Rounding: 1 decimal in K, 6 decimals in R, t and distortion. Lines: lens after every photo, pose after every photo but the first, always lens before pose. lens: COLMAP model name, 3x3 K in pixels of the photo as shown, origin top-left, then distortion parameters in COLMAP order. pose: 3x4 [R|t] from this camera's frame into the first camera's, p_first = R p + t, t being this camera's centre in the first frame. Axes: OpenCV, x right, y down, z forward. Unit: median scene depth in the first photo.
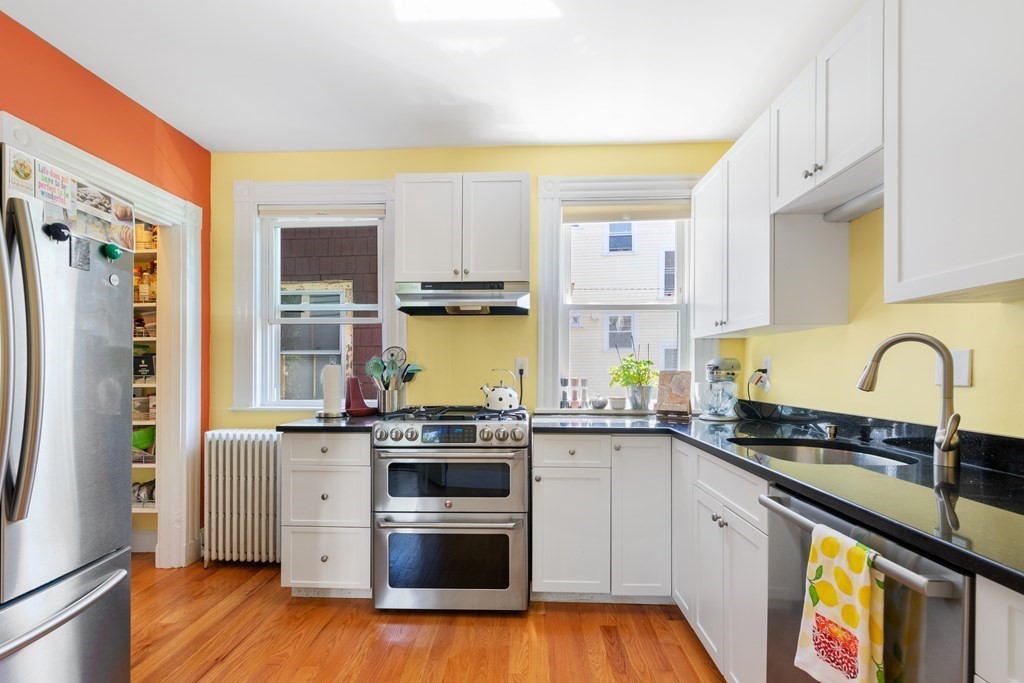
lens RADIAL K [[469.6, 0, 509.5], [0, 469.6, 370.7], [0, 0, 1]] dist [0.000222, -0.000005]
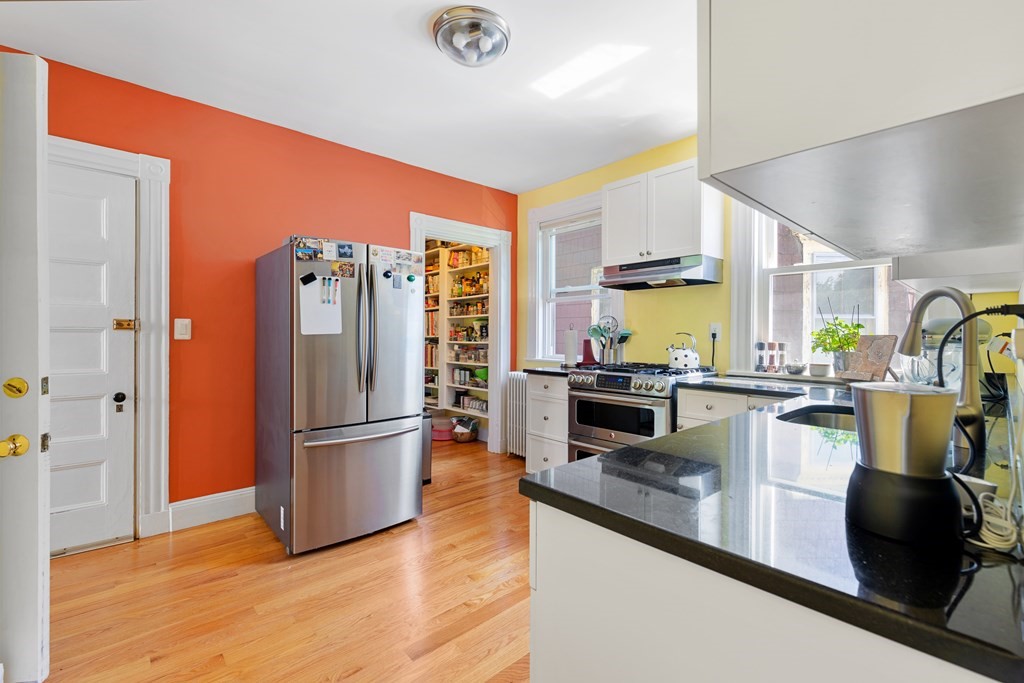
lens RADIAL K [[443.4, 0, 515.2], [0, 443.4, 339.3], [0, 0, 1]] dist [0.001203, -0.000259]
pose [[0.703743, 0.009898, -0.710386, 0.482216], [-0.005322, 0.999948, 0.008660, 0.004931], [0.710435, -0.002314, 0.703759, -0.056668]]
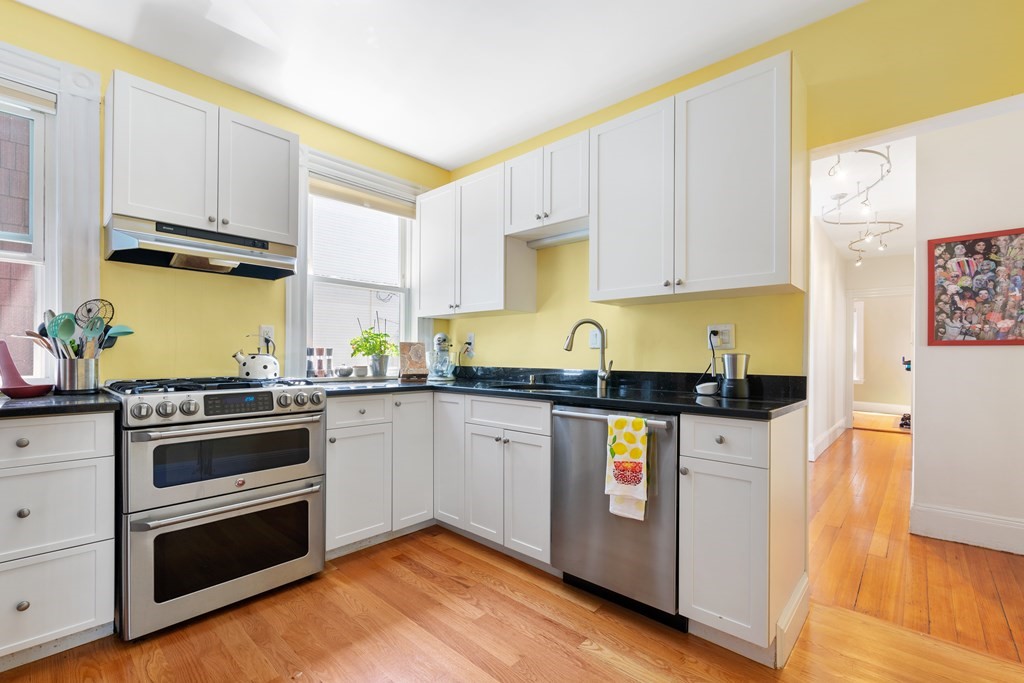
lens RADIAL K [[441.8, 0, 506.5], [0, 441.8, 357.8], [0, 0, 1]] dist [0.000019, -0.000165]
pose [[0.653750, 0.001125, 0.756710, -0.371712], [-0.004945, 0.999984, 0.002786, 0.037852], [-0.756695, -0.005563, 0.653745, 0.064210]]
